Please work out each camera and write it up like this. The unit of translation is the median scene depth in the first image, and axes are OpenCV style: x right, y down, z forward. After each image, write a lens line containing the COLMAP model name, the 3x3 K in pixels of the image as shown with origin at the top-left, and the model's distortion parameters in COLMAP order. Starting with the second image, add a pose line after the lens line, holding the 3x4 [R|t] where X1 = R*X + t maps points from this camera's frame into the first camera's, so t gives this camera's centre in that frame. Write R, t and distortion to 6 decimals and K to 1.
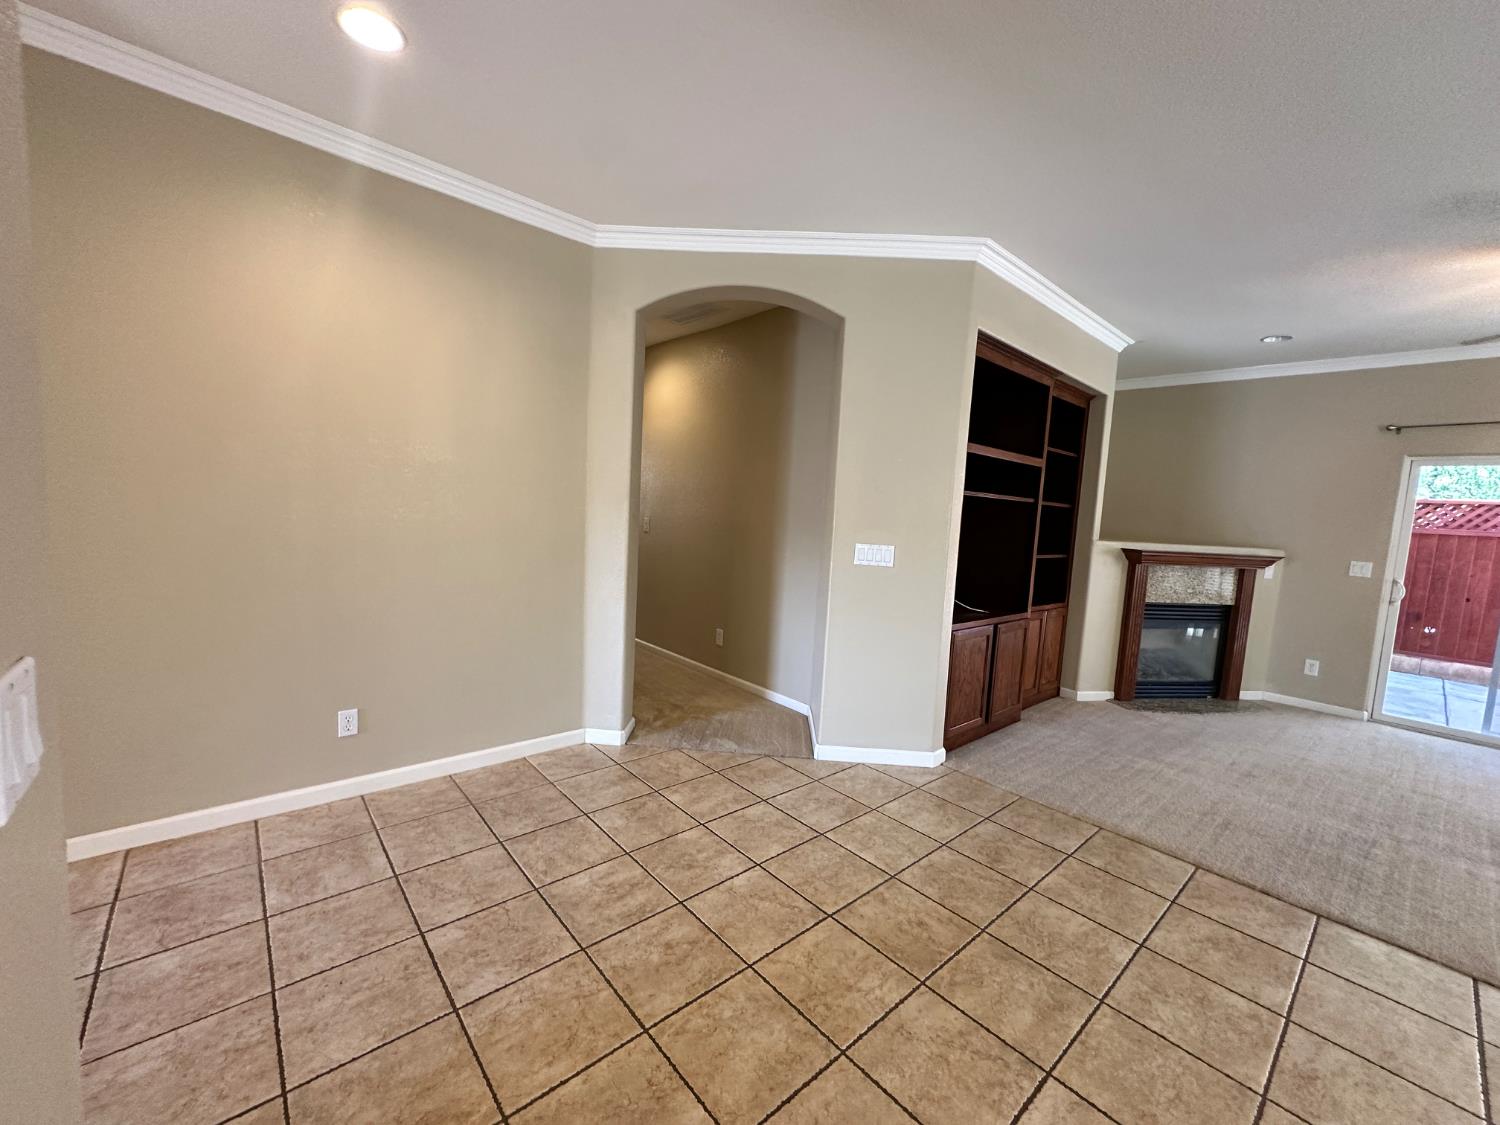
lens RADIAL K [[598.9, 0, 748.2], [0, 598.9, 564.5], [0, 0, 1]] dist [-0.002875, 0.001044]
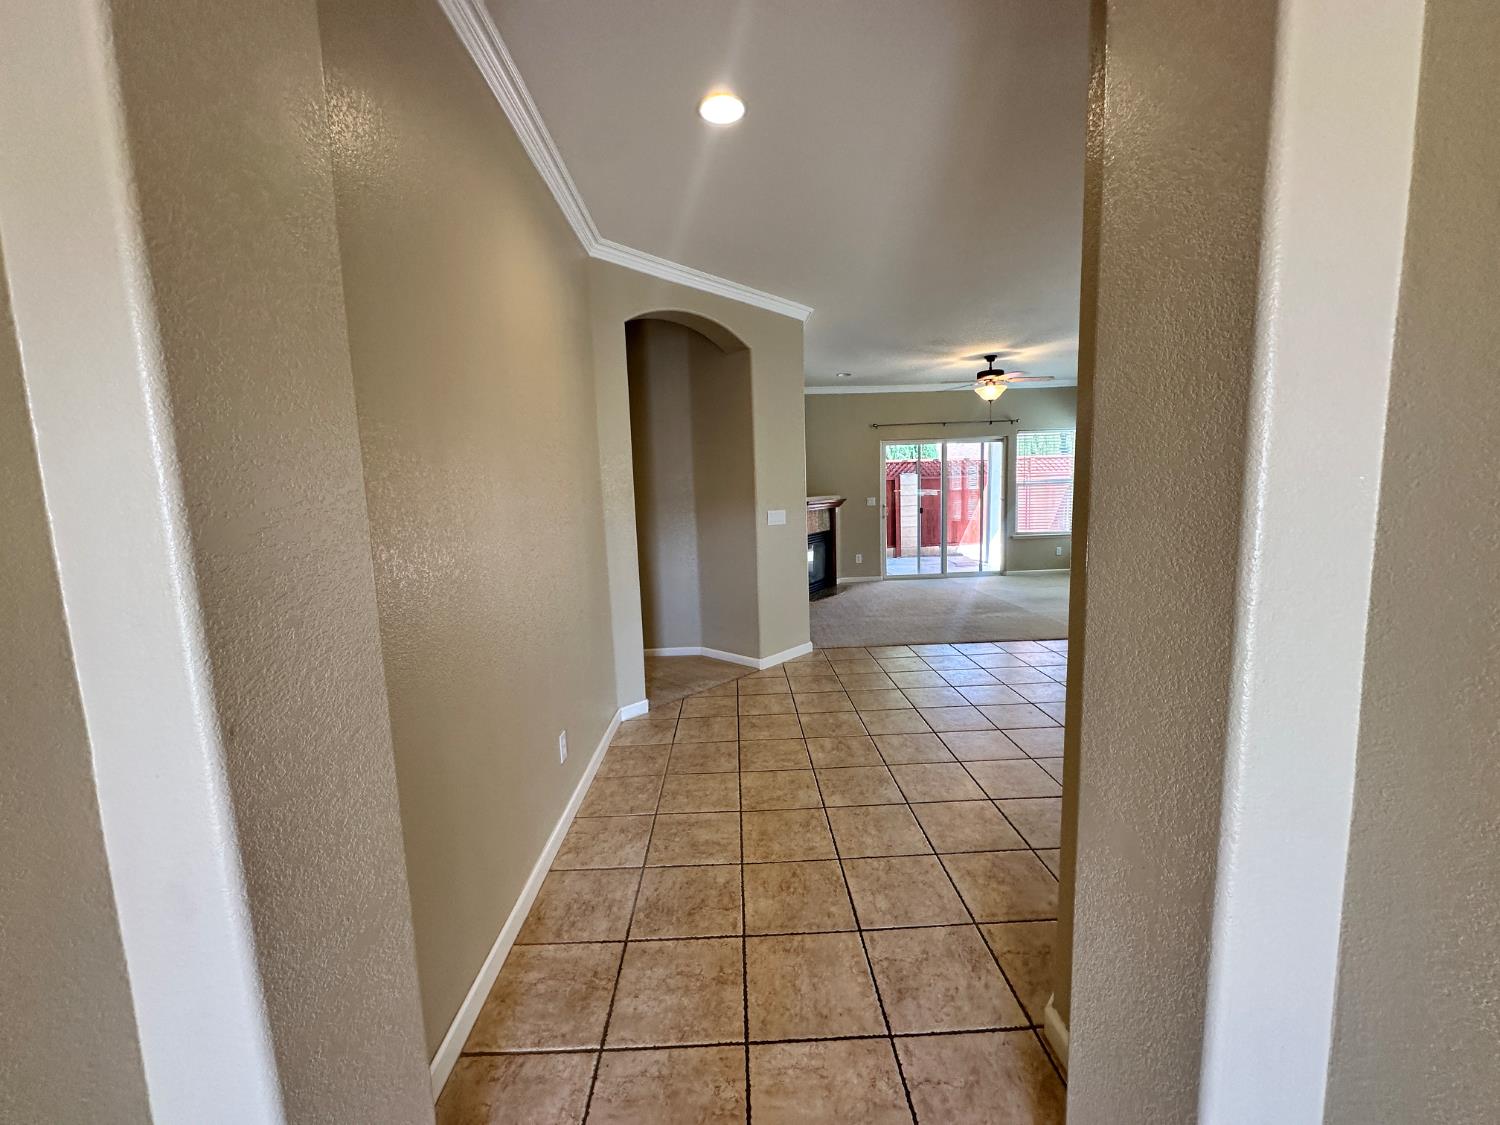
lens RADIAL K [[598.9, 0, 748.1], [0, 598.9, 561.9], [0, 0, 1]] dist [-0.002875, 0.001044]
pose [[0.635117, -0.166221, 0.754319, -0.979031], [0.142090, 0.985047, 0.097428, -0.063698], [-0.759235, 0.045303, 0.649238, 0.126291]]
